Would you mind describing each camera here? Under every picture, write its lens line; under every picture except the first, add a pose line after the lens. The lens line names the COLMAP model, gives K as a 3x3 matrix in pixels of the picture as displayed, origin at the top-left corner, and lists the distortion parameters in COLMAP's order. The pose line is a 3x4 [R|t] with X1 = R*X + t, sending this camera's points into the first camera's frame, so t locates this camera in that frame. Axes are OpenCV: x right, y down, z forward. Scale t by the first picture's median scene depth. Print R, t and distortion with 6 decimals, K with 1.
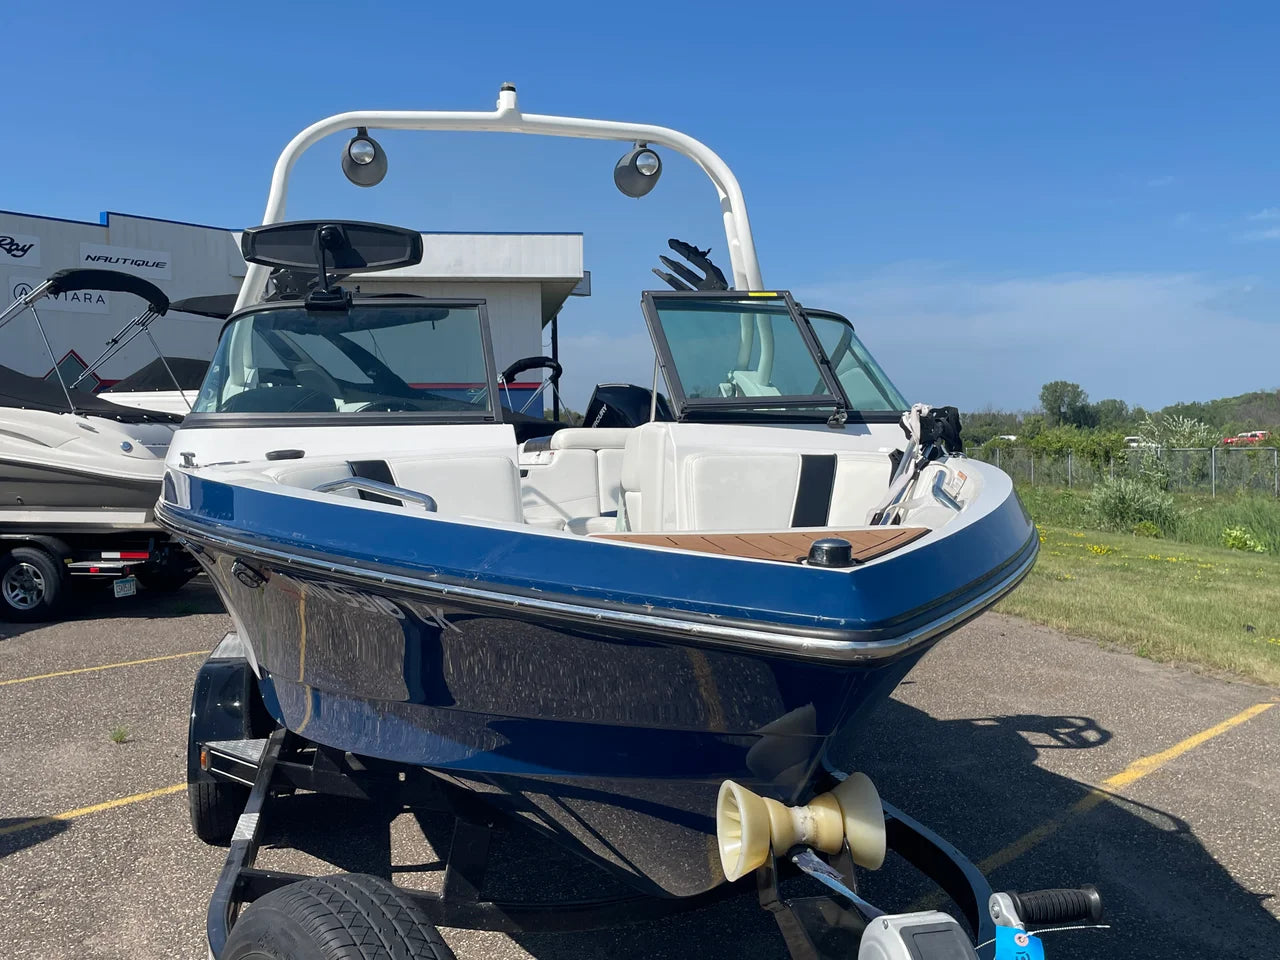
lens RADIAL K [[1256.8, 0, 639.4], [0, 1256.8, 474.4], [0, 0, 1]] dist [0.025679, 0.000000]
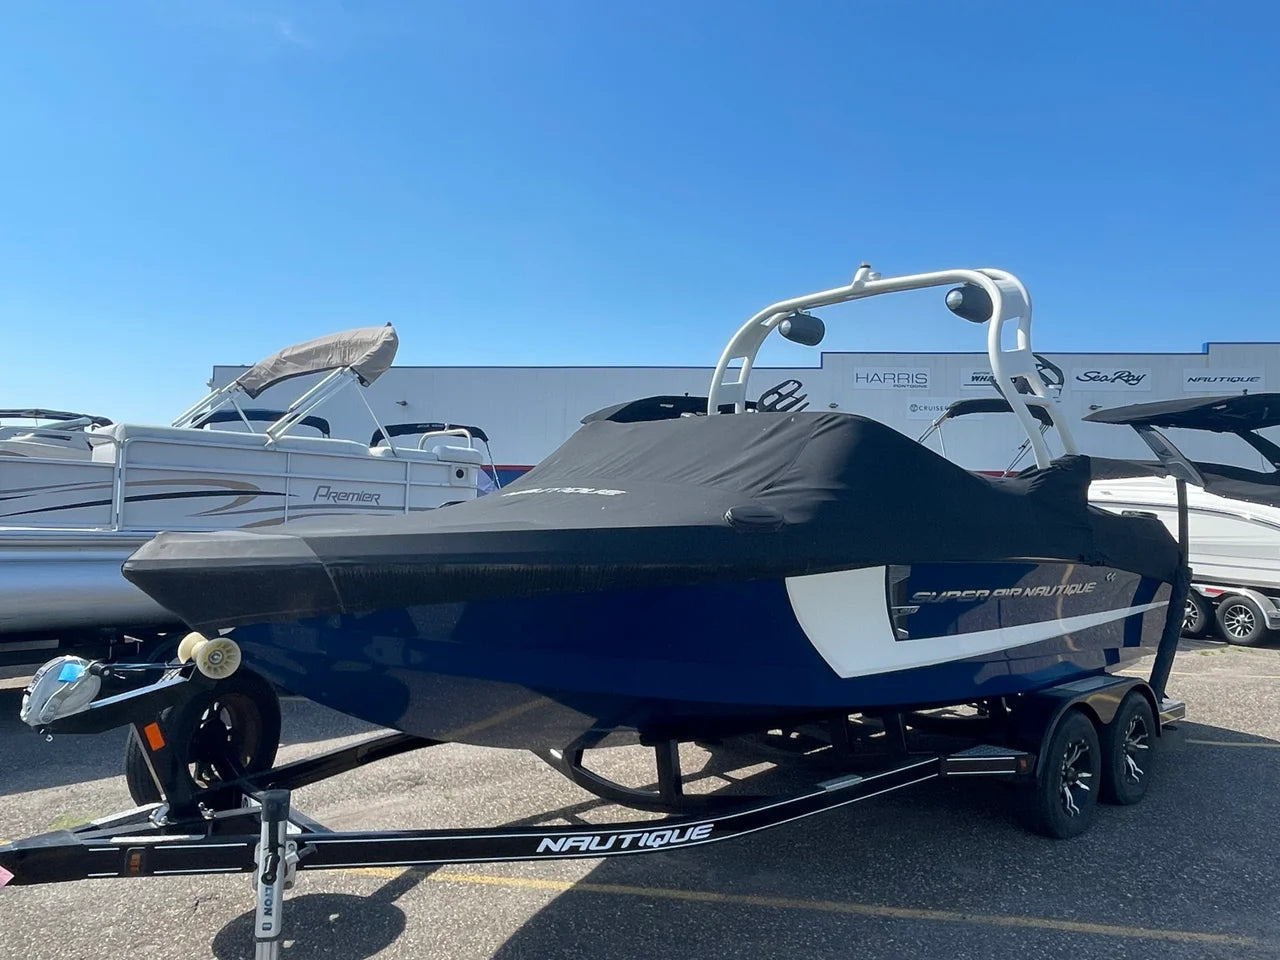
lens RADIAL K [[943.7, 0, 642.6], [0, 943.7, 488.4], [0, 0, 1]] dist [0.003617, -0.005250]
pose [[0.513423, -0.004205, -0.858126, 0.242809], [-0.049231, 0.998197, -0.034346, -0.001845], [0.856723, 0.059880, 0.512290, 0.089985]]
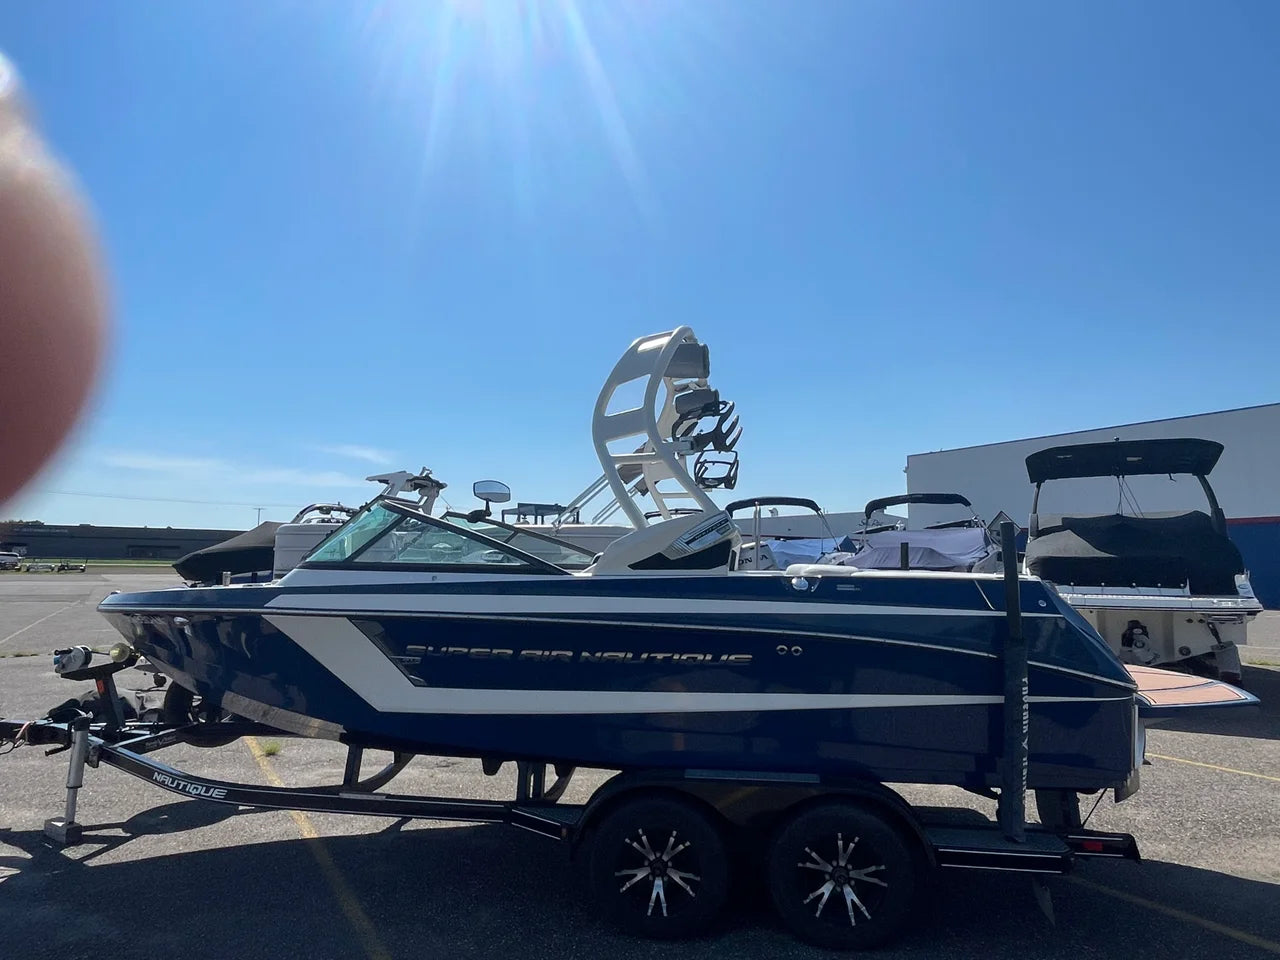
lens RADIAL K [[799.5, 0, 629.8], [0, 799.5, 474.7], [0, 0, 1]] dist [-0.000372, -0.004197]
pose [[-0.348320, -0.099438, -0.932087, 0.284056], [-0.025883, 0.994999, -0.096477, -0.018589], [0.937018, -0.009479, -0.349152, 0.459796]]
